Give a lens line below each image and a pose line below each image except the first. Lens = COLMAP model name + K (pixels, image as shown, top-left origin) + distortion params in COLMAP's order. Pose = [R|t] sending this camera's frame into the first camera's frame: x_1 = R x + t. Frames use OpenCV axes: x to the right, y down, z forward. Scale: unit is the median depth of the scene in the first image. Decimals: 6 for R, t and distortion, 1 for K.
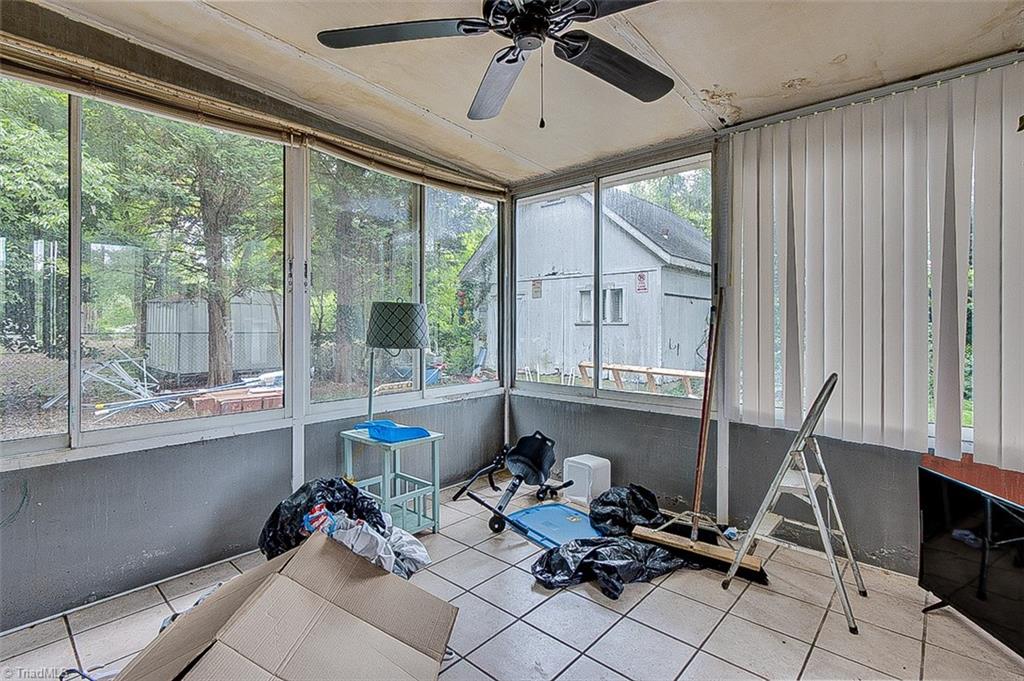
lens RADIAL K [[496.0, 0, 506.1], [0, 496.0, 323.6], [0, 0, 1]] dist [-0.003215, 0.000396]
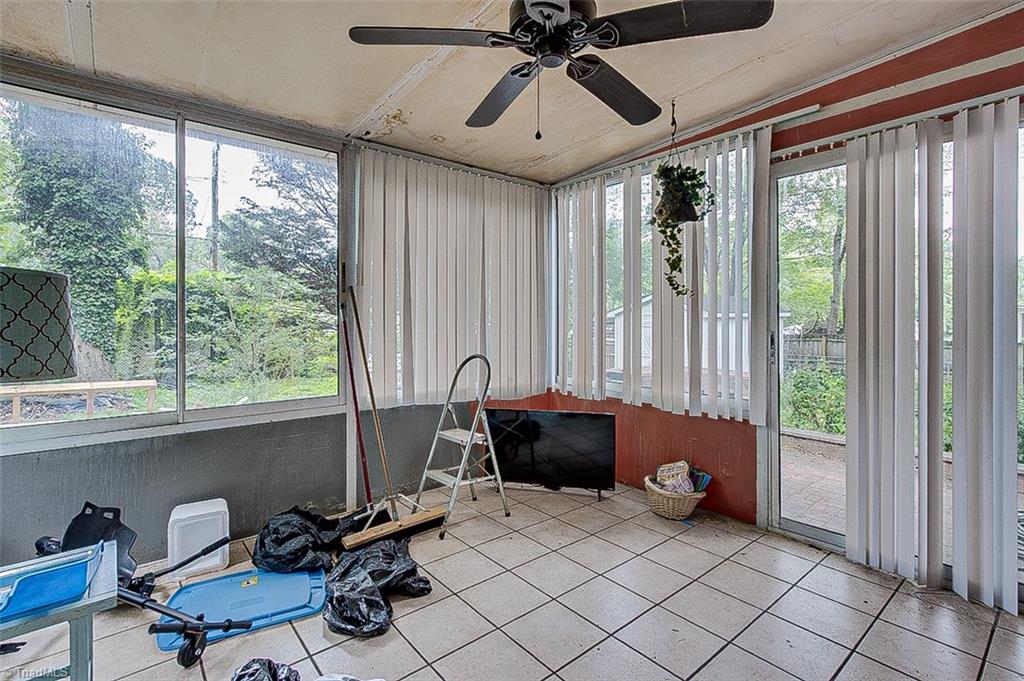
lens RADIAL K [[496.0, 0, 506.1], [0, 496.0, 323.6], [0, 0, 1]] dist [-0.003215, 0.000396]
pose [[0.102457, -0.002602, 0.994734, -0.662384], [-0.004471, 0.999985, 0.003076, 0.000967], [-0.994727, -0.004762, 0.102444, 0.634640]]
